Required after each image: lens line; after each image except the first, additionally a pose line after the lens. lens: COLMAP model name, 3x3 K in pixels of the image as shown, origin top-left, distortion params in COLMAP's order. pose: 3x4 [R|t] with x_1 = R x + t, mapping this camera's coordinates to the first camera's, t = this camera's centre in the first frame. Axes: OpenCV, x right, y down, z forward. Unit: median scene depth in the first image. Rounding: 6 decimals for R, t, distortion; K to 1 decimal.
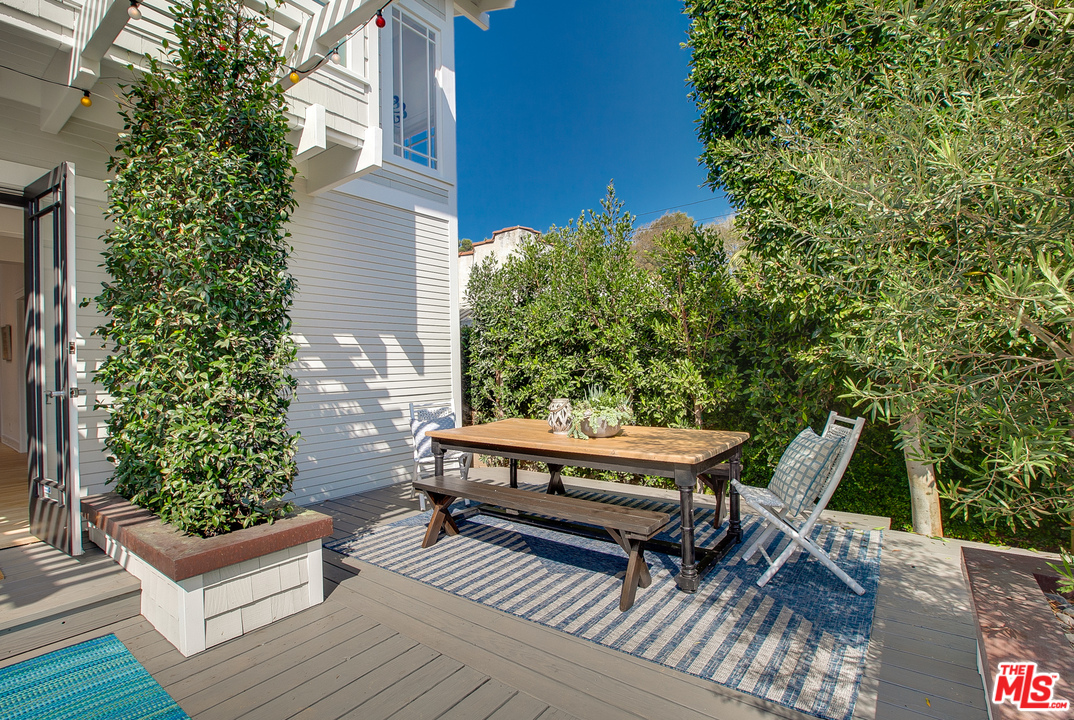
lens RADIAL K [[509.0, 0, 535.5], [0, 509.0, 361.1], [0, 0, 1]] dist [-0.041344, 0.011039]
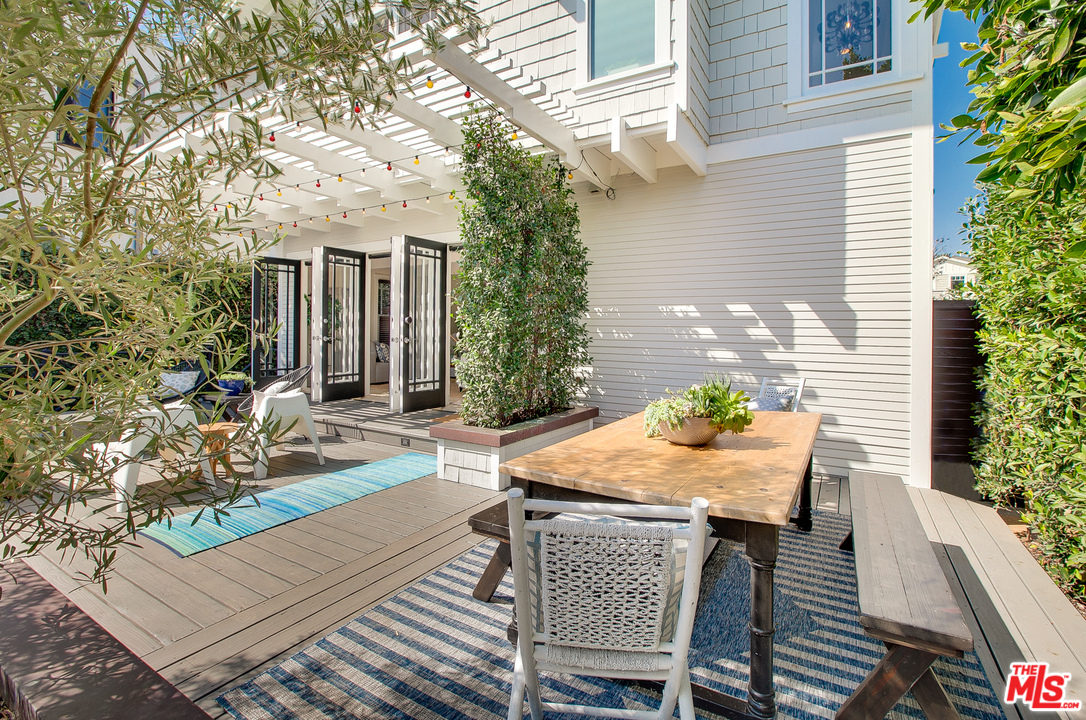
lens RADIAL K [[514.7, 0, 564.8], [0, 514.7, 327.0], [0, 0, 1]] dist [-0.041344, 0.011039]
pose [[0.113049, 0.012553, -0.993510, 0.912225], [-0.010210, 0.999882, 0.011471, -0.017832], [0.993537, 0.008847, 0.113164, 0.846273]]
